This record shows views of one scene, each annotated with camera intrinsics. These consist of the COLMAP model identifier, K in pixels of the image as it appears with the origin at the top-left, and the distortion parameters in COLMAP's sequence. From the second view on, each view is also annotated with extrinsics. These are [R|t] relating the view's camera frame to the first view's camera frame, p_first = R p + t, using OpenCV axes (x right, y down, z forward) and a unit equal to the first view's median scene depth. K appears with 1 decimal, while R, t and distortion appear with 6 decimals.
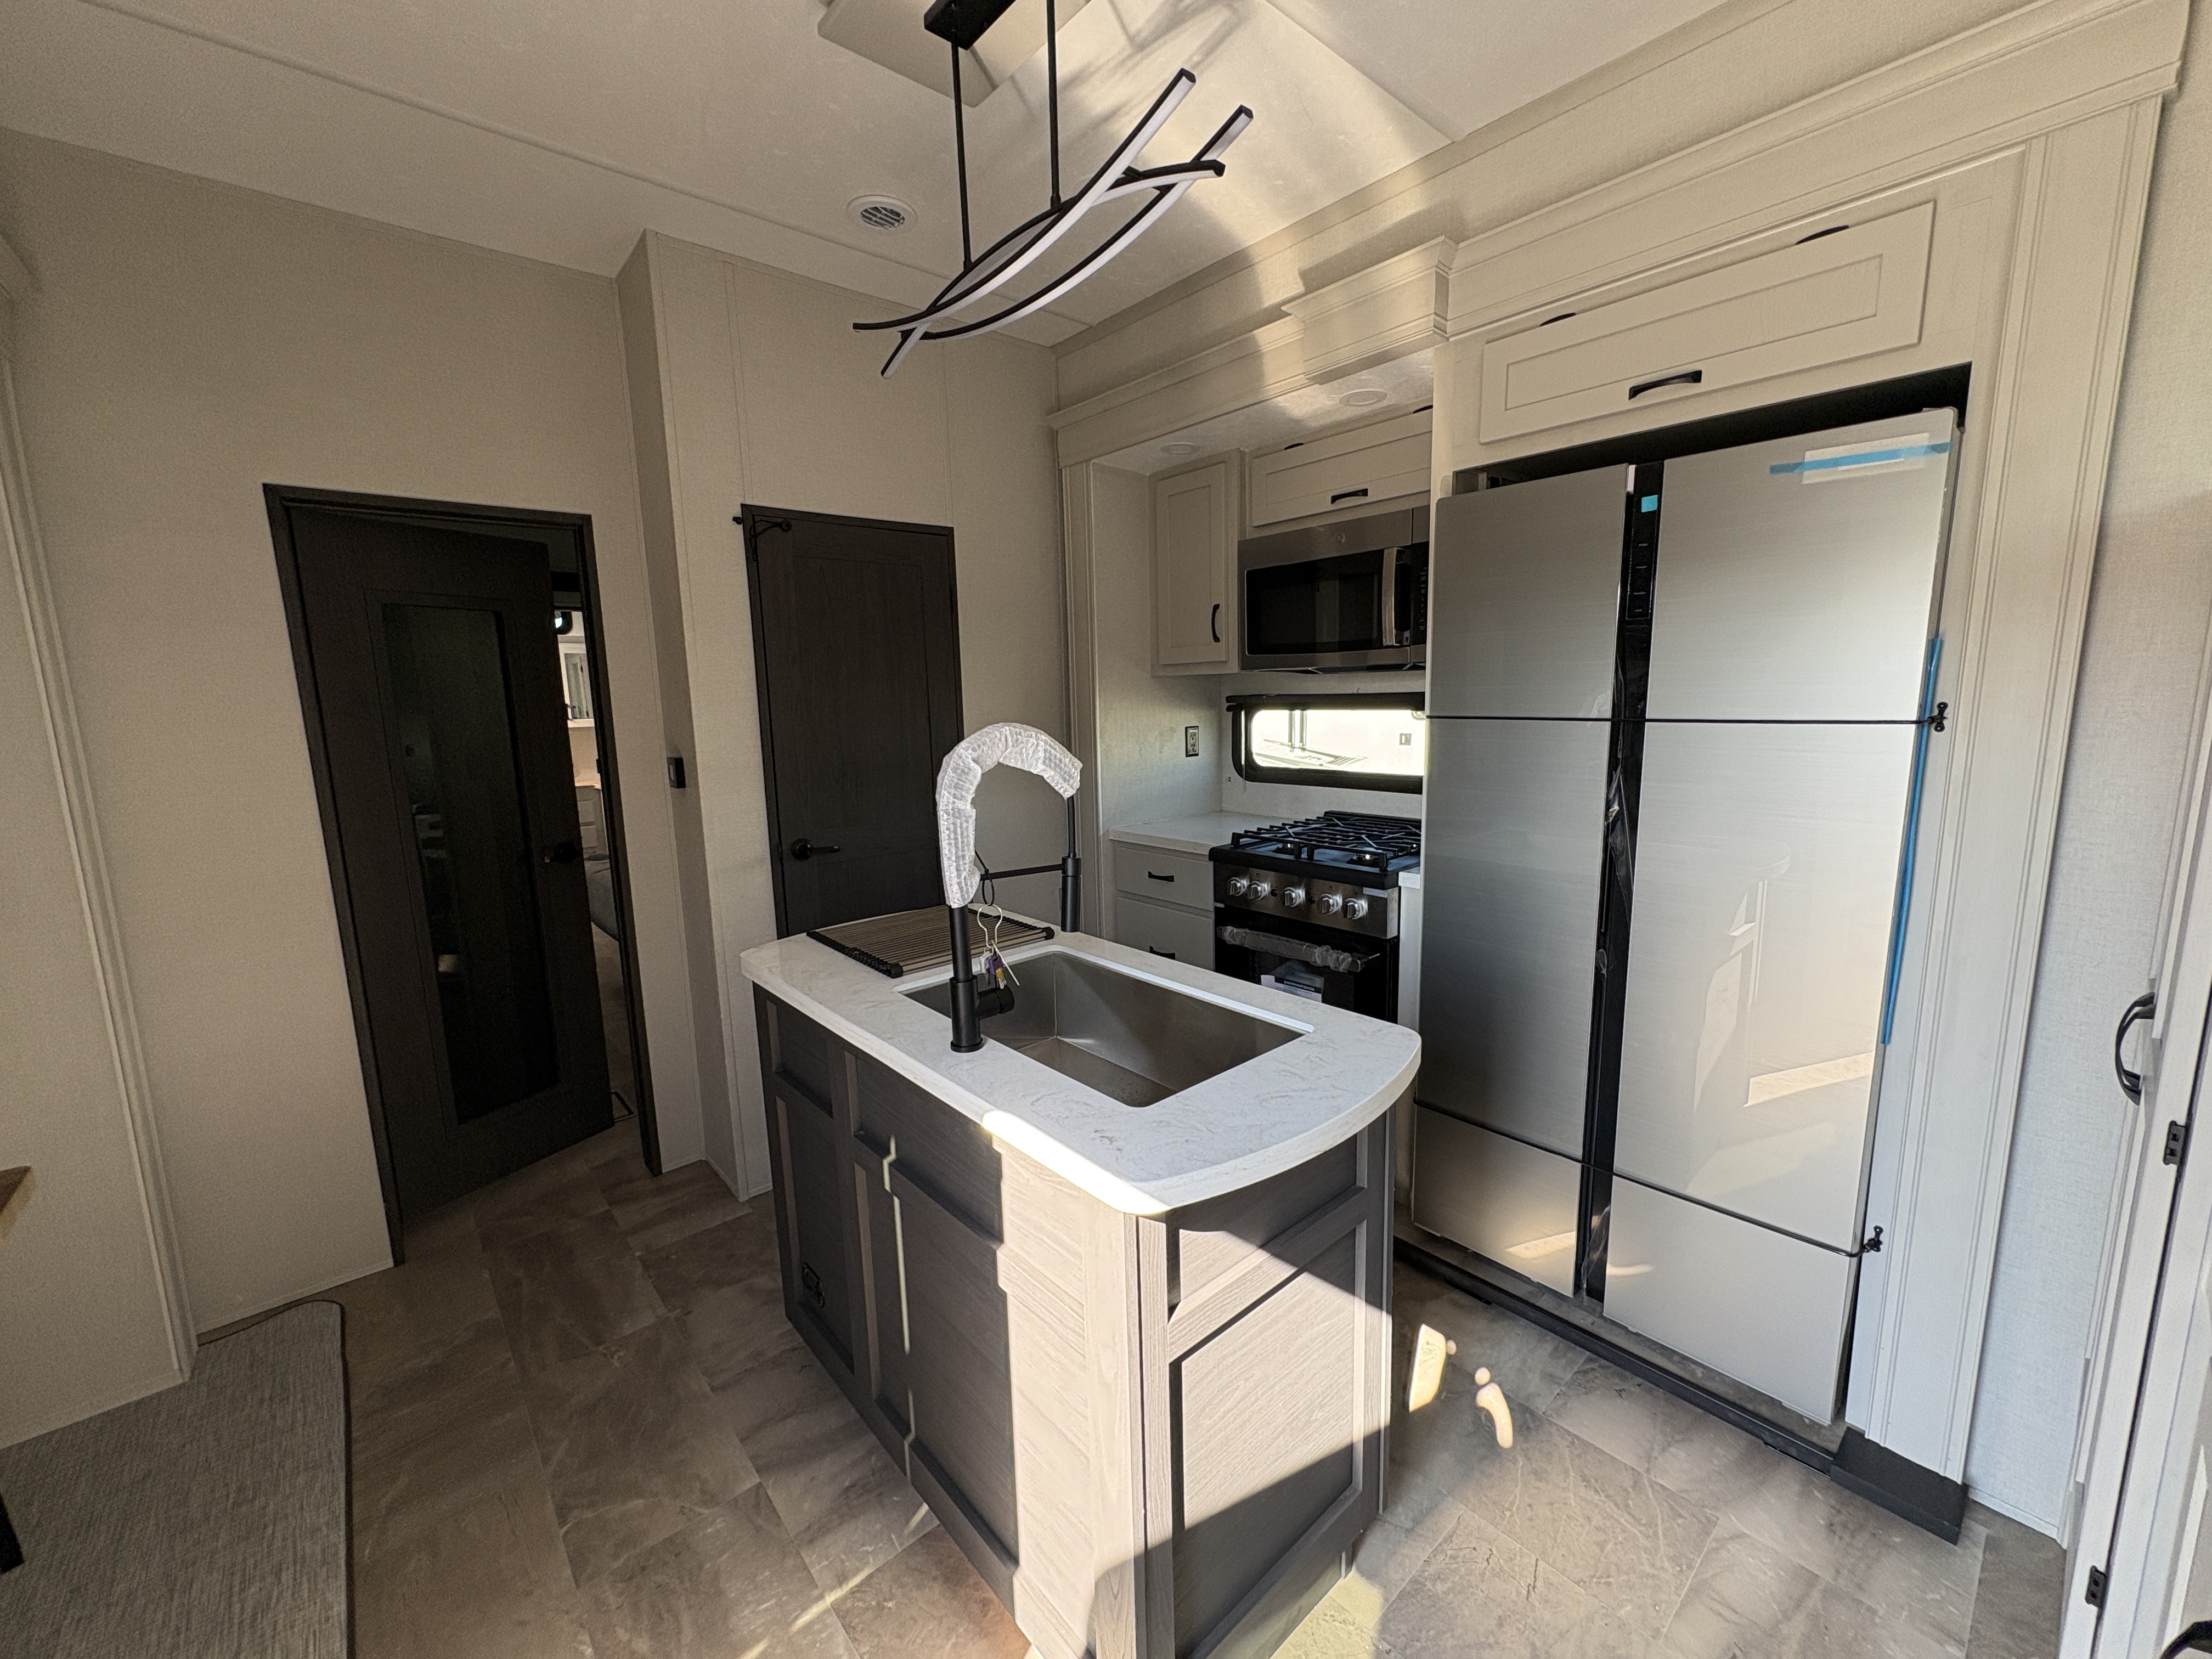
lens RADIAL K [[882.0, 0, 1106.0], [0, 882.0, 829.5], [0, 0, 1]] dist [0.001009, 0.000301]
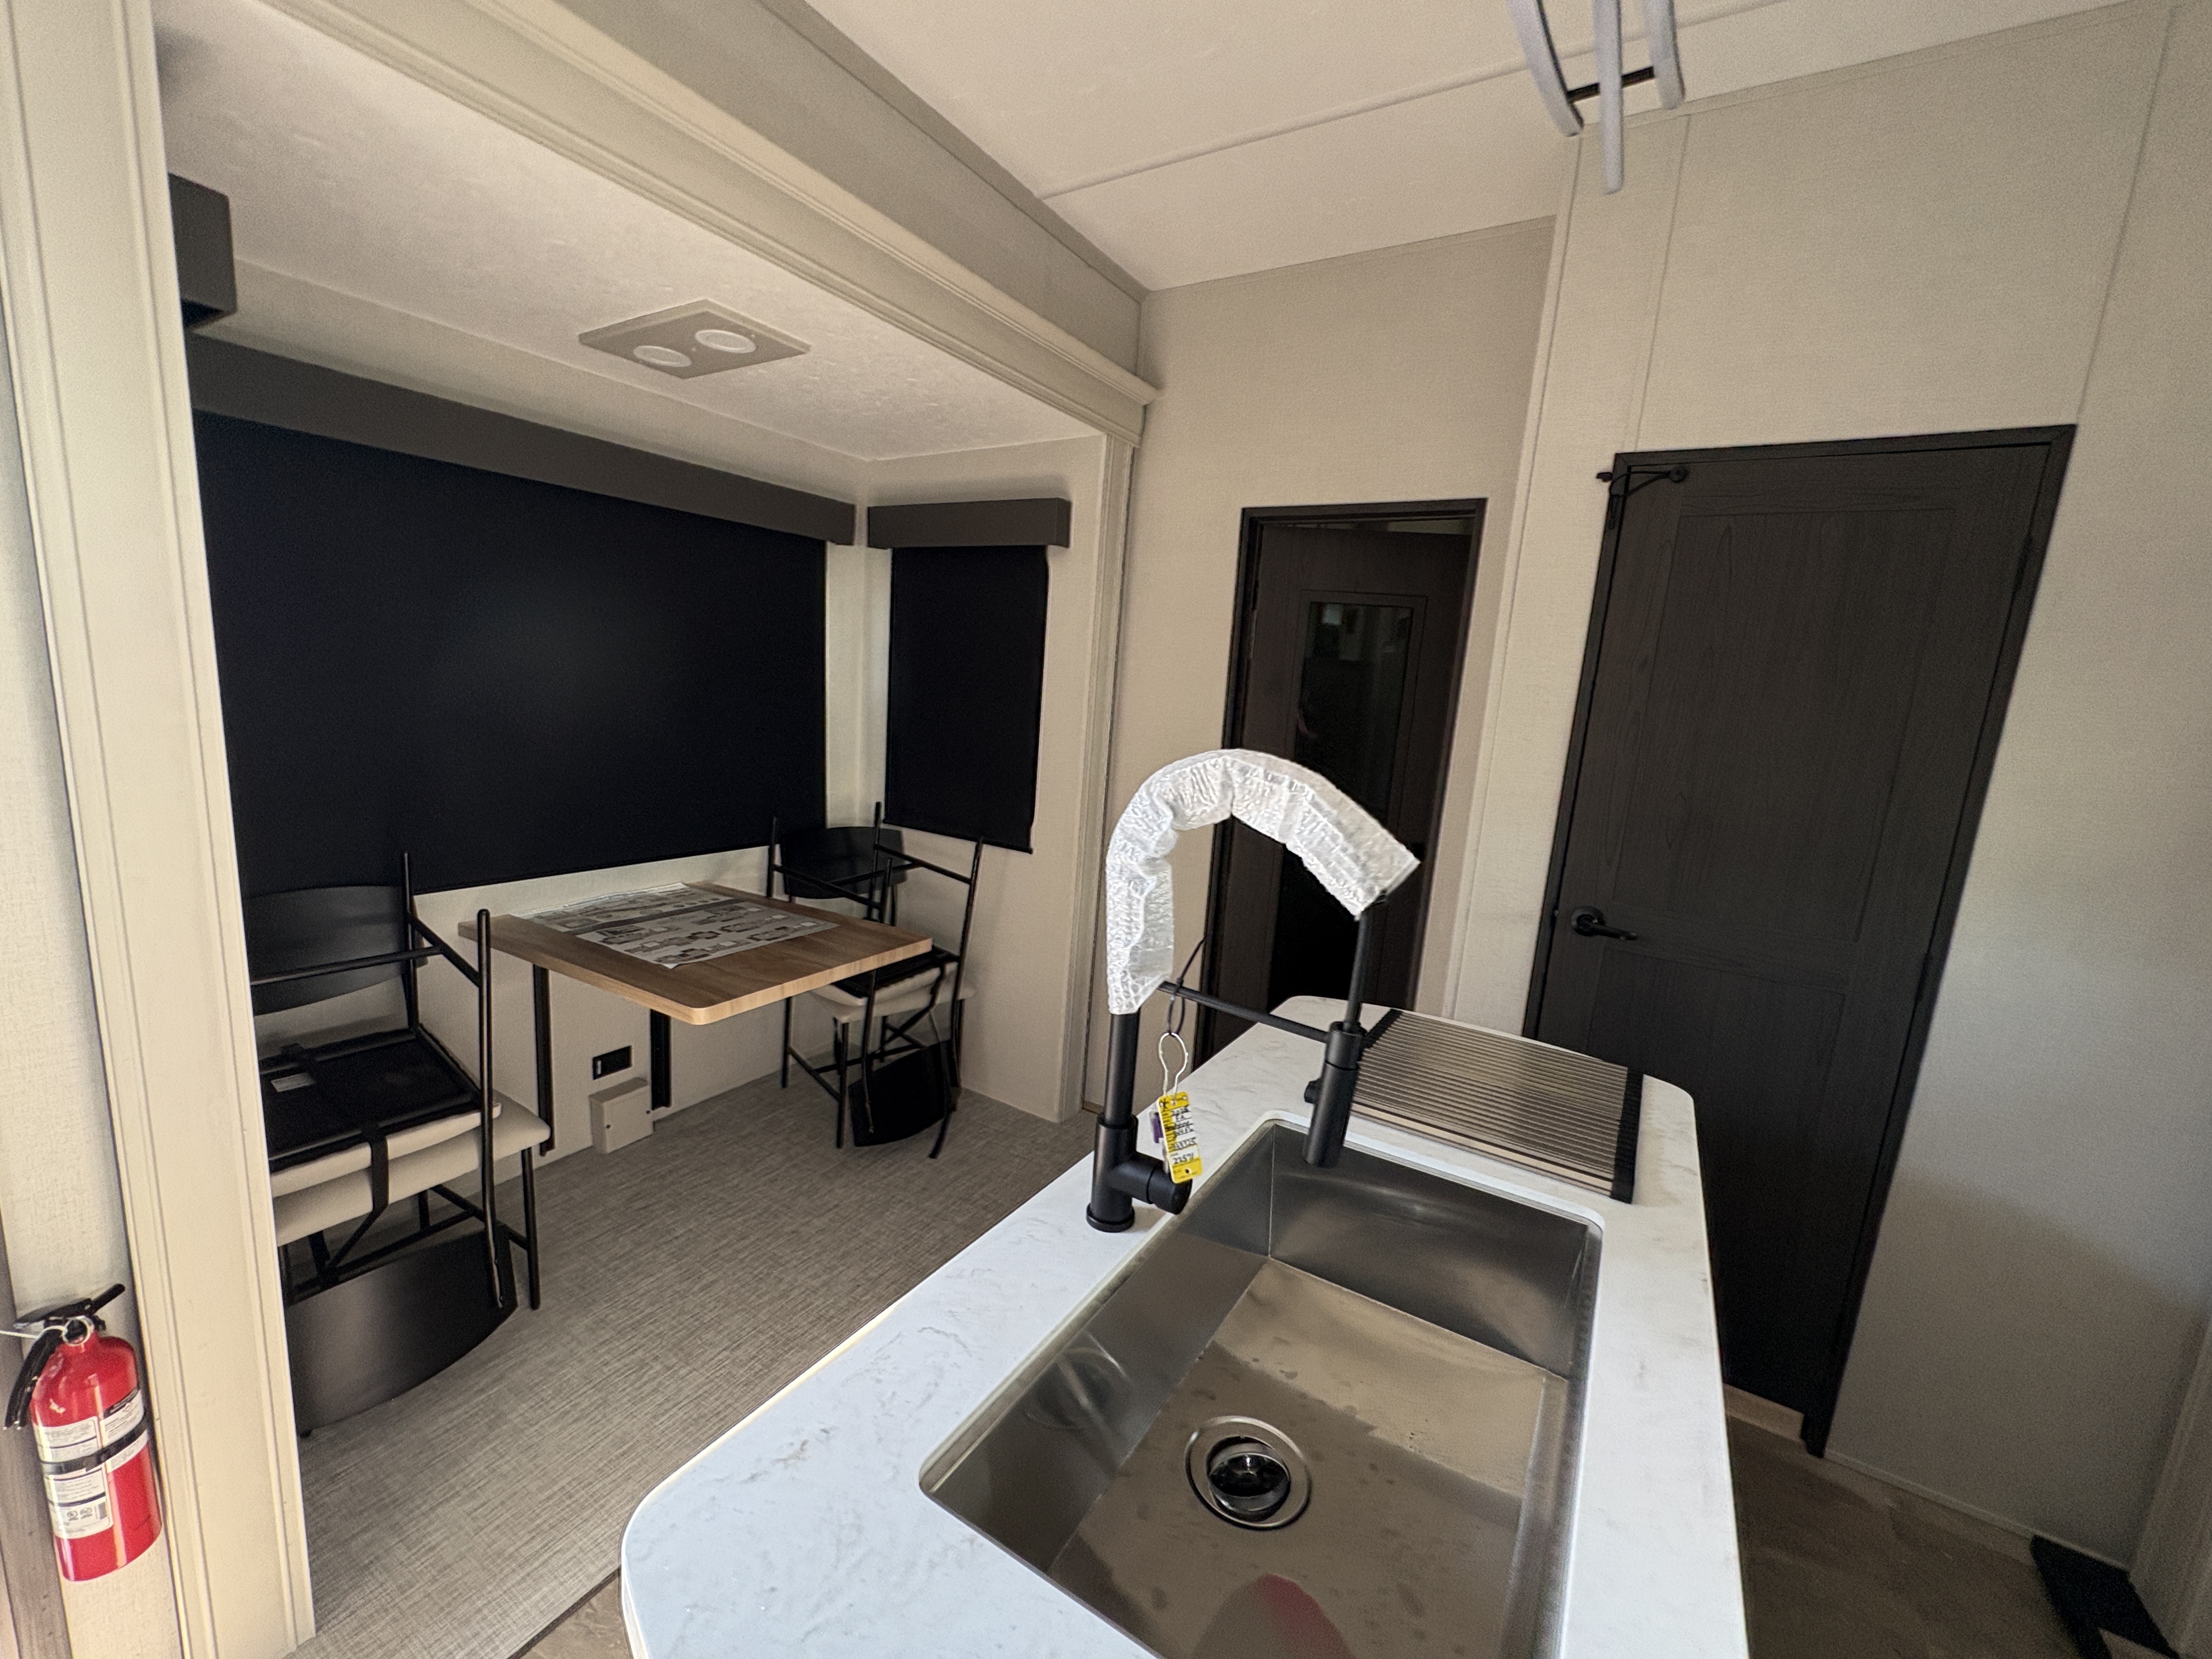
lens RADIAL K [[882.0, 0, 1106.0], [0, 882.0, 829.5], [0, 0, 1]] dist [0.001009, 0.000301]
pose [[0.295809, 0.208423, -0.932232, 0.221497], [-0.226668, 0.963349, 0.143456, -0.071894], [0.927965, 0.168872, 0.332210, 0.404822]]
